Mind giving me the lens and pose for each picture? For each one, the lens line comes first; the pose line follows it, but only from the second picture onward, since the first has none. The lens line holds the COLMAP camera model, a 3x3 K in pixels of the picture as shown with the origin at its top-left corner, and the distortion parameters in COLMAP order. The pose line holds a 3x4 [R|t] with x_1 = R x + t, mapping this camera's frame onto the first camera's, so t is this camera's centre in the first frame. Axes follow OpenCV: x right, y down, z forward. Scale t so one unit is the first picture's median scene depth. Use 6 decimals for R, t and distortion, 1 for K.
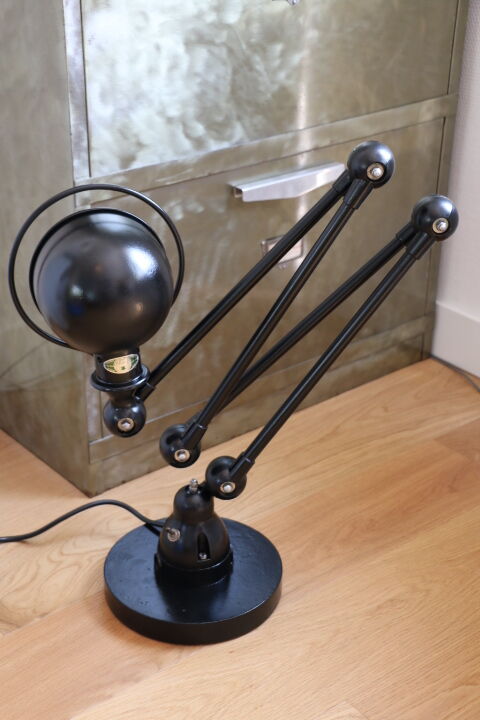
lens RADIAL K [[1207.6, 0, 240.3], [0, 1207.6, 365.8], [0, 0, 1]] dist [0.149765, 0.000000]
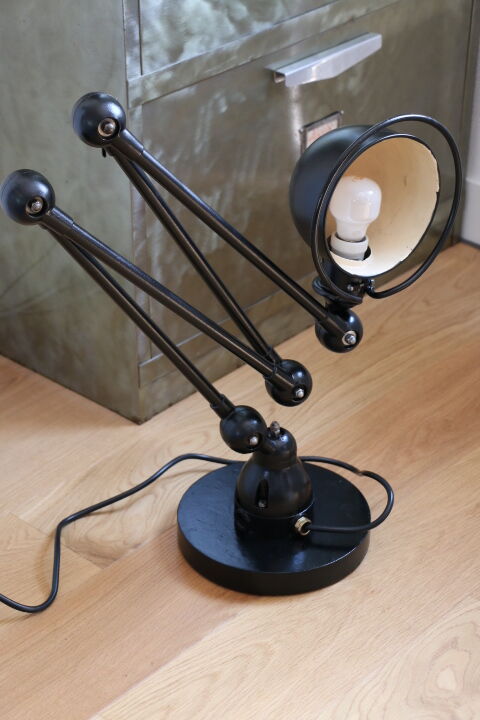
lens RADIAL K [[1655.4, 0, 240.5], [0, 1655.4, 362.2], [0, 0, 1]] dist [0.304075, 0.000000]
pose [[0.988966, -0.085827, 0.120744, -0.203515], [0.078559, 0.994871, 0.063726, -0.012104], [-0.125594, -0.053538, 0.990636, -0.255287]]
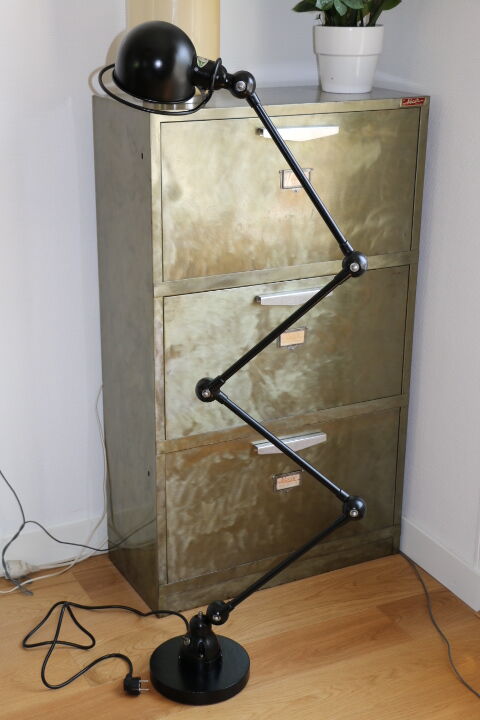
lens RADIAL K [[1207.6, 0, 241.7], [0, 1207.6, 354.6], [0, 0, 1]] dist [0.149765, 0.000000]
pose [[0.977065, 0.066793, -0.202194, 0.327641], [-0.092296, 0.988541, -0.119447, -0.067963], [0.191899, 0.135370, 0.972034, -0.731558]]
